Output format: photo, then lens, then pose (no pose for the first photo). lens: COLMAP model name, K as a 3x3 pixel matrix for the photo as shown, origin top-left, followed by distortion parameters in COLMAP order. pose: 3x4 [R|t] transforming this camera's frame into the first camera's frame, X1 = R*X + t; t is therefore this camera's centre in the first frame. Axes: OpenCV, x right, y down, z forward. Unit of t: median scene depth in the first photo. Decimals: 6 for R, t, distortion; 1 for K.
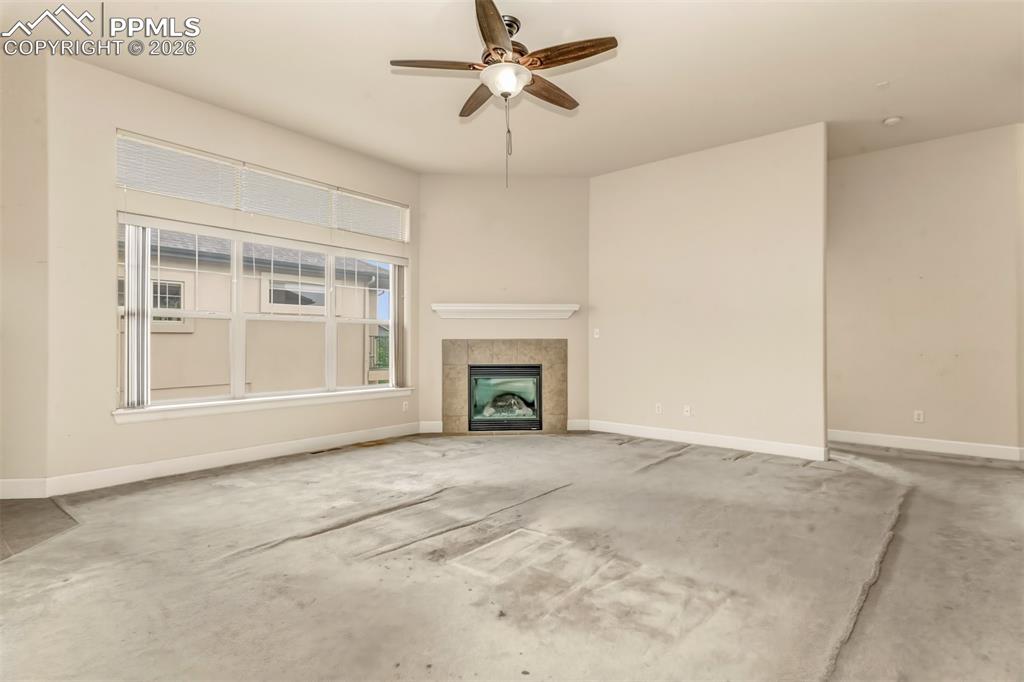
lens RADIAL K [[513.1, 0, 512.0], [0, 513.1, 341.0], [0, 0, 1]] dist [0.002251, -0.000417]
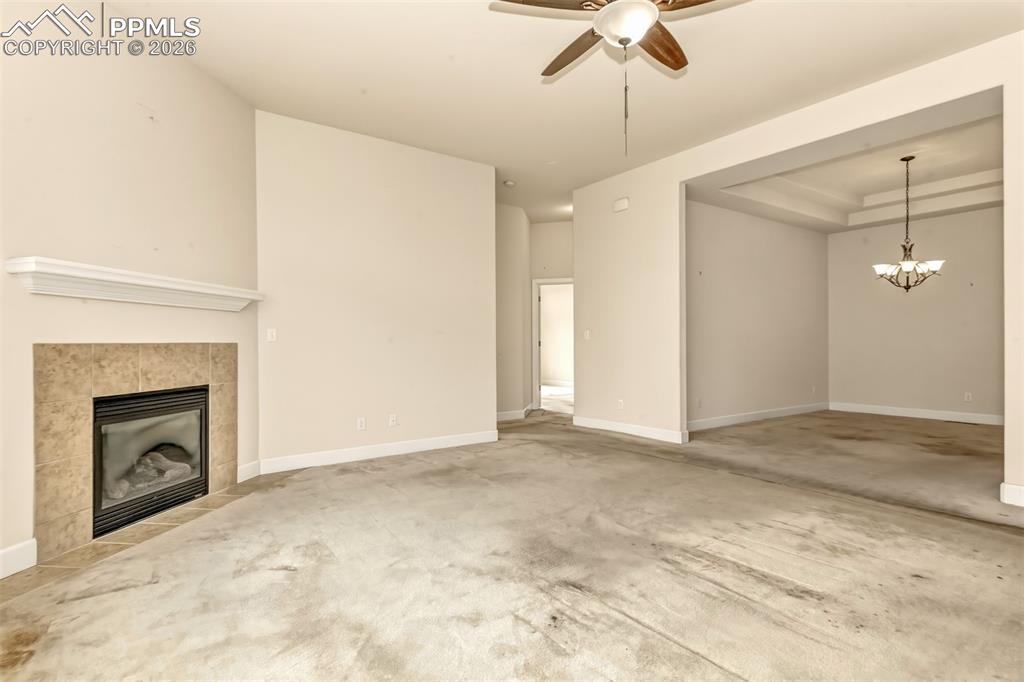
lens RADIAL K [[513.1, 0, 512.0], [0, 513.1, 341.0], [0, 0, 1]] dist [0.002251, -0.000417]
pose [[0.241684, 0.001537, 0.970354, -0.445755], [0.008822, 0.999954, -0.003781, -0.000406], [-0.970315, 0.009474, 0.241659, 0.512252]]
